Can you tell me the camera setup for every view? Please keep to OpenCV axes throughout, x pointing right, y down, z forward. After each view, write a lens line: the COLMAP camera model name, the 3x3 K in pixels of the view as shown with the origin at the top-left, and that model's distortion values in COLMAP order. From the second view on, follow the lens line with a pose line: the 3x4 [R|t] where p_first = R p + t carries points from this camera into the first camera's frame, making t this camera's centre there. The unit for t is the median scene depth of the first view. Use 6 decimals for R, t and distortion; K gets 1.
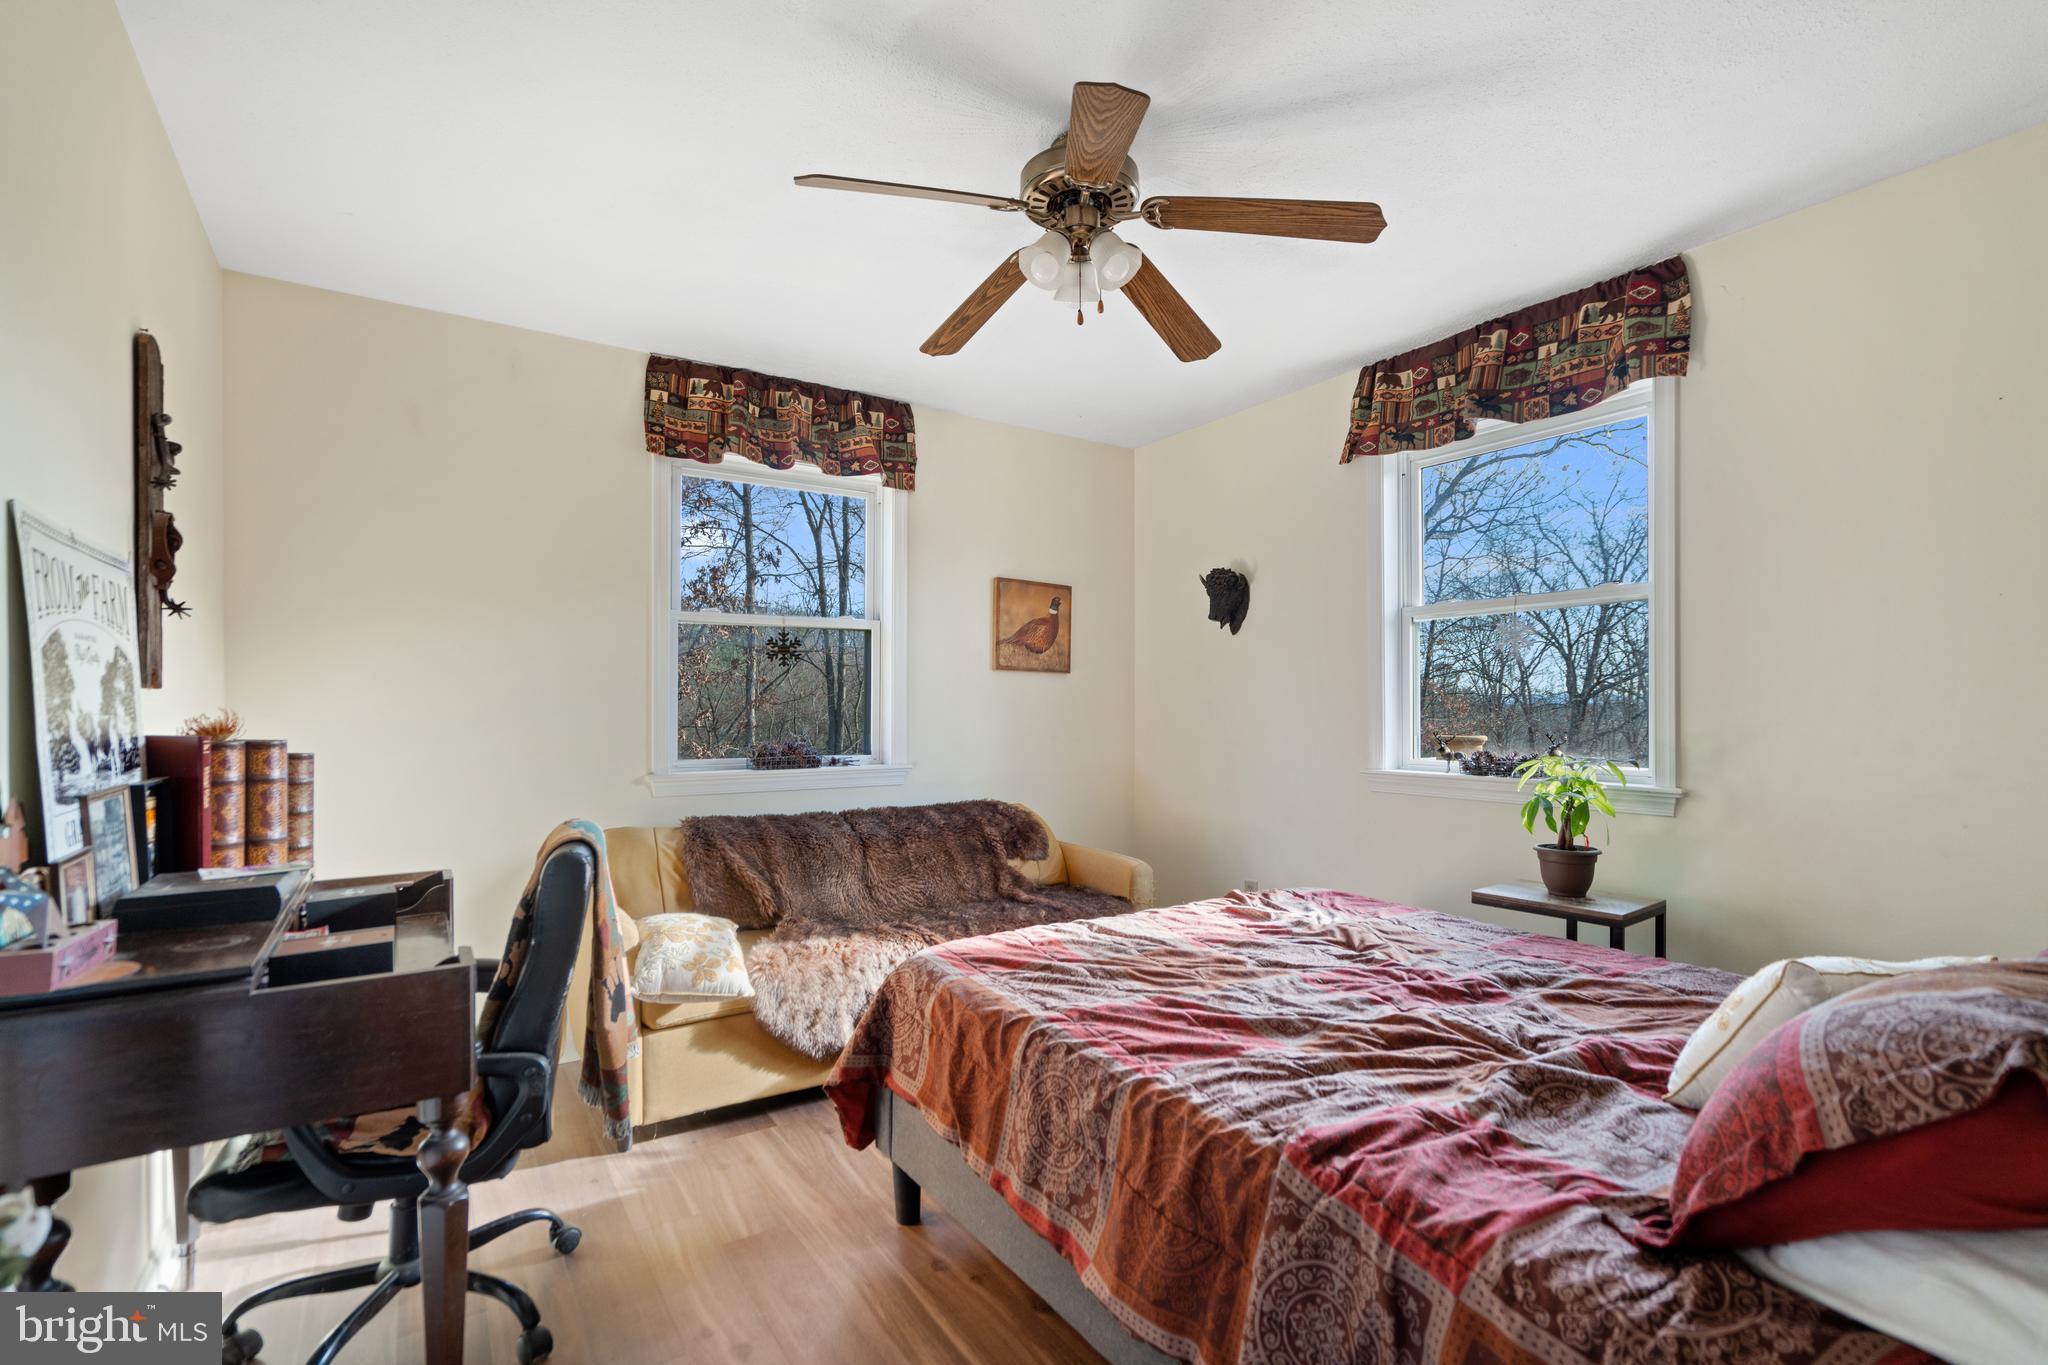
lens RADIAL K [[945.9, 0, 1019.2], [0, 945.9, 693.2], [0, 0, 1]] dist [0.000519, 0.001680]
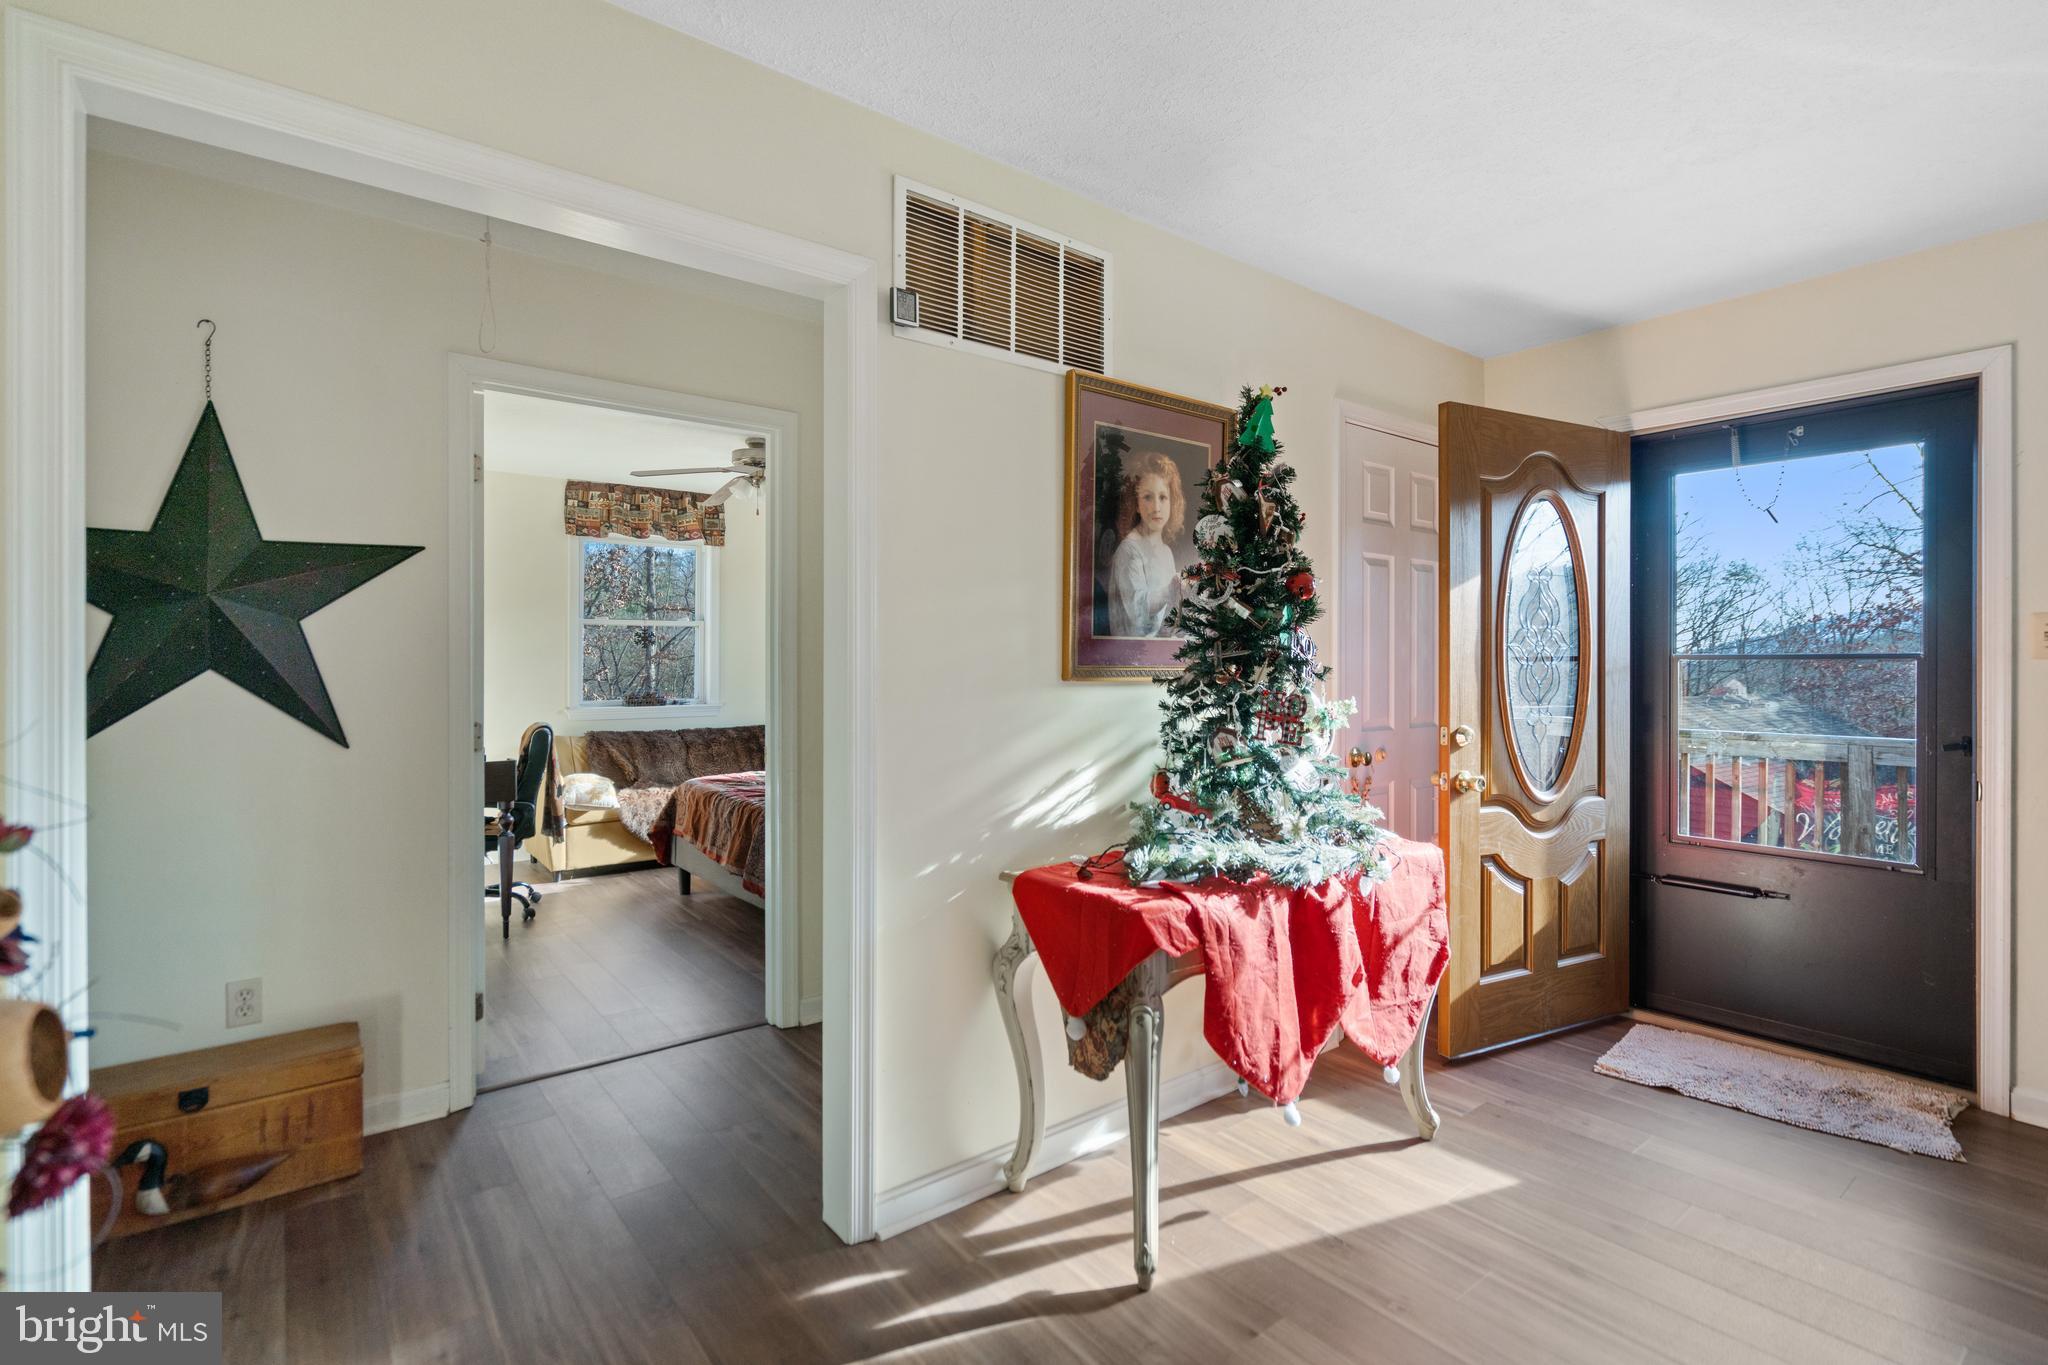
lens RADIAL K [[959.4, 0, 1018.0], [0, 959.4, 653.5], [0, 0, 1]] dist [-0.000858, 0.000128]
pose [[0.996711, 0.003805, 0.080955, 0.327624], [-0.004433, 0.999961, 0.007573, -0.038255], [-0.080923, -0.007907, 0.996689, -0.916913]]
